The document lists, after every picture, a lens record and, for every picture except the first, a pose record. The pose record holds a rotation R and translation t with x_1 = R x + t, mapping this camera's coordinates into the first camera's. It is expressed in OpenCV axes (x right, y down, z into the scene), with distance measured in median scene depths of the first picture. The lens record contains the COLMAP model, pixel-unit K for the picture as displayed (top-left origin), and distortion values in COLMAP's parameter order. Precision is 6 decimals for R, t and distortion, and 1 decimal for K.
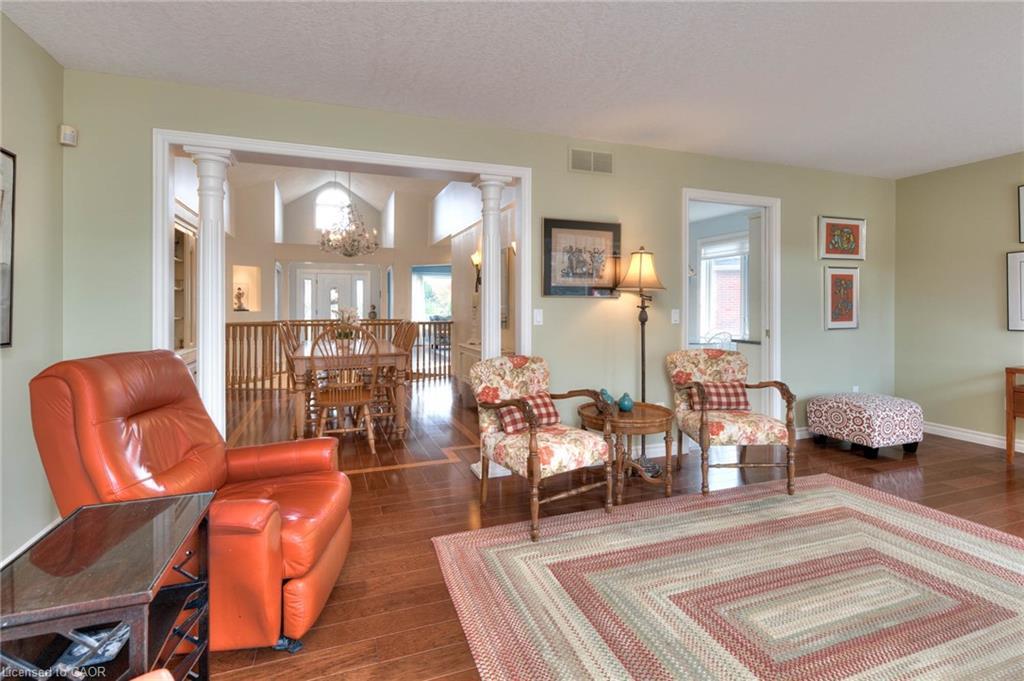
lens RADIAL K [[474.3, 0, 499.4], [0, 474.3, 311.0], [0, 0, 1]] dist [-0.002444, -0.000251]
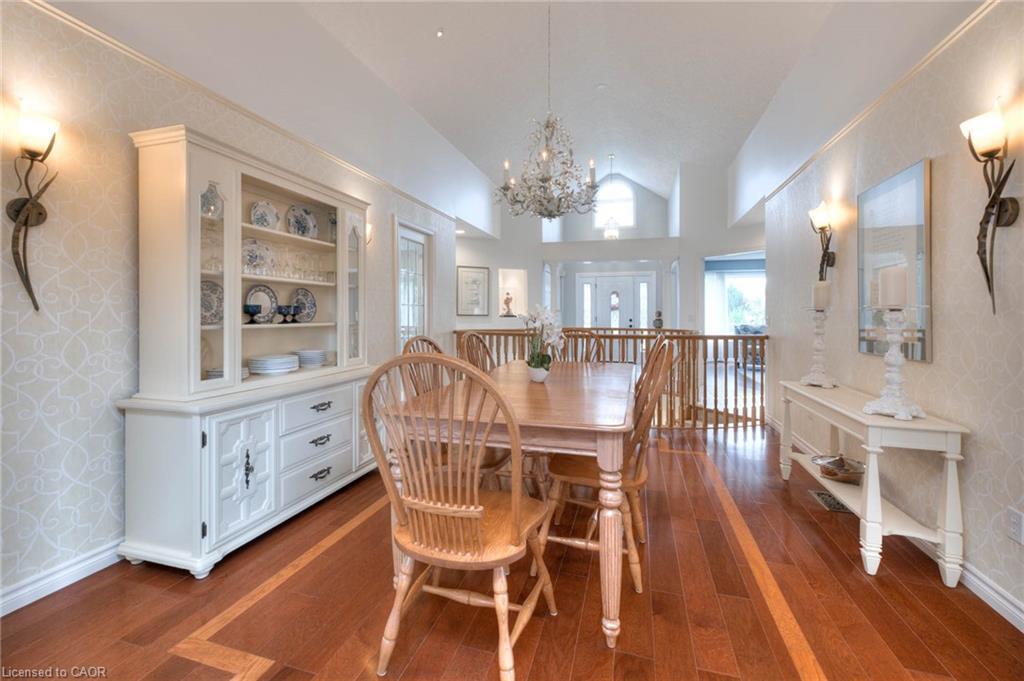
lens RADIAL K [[474.3, 0, 499.4], [0, 474.3, 311.0], [0, 0, 1]] dist [-0.002444, -0.000251]
pose [[0.818711, -0.001512, -0.574204, -0.017250], [-0.008213, 0.999863, -0.014342, 0.001074], [0.574148, 0.016458, 0.818586, 0.166009]]
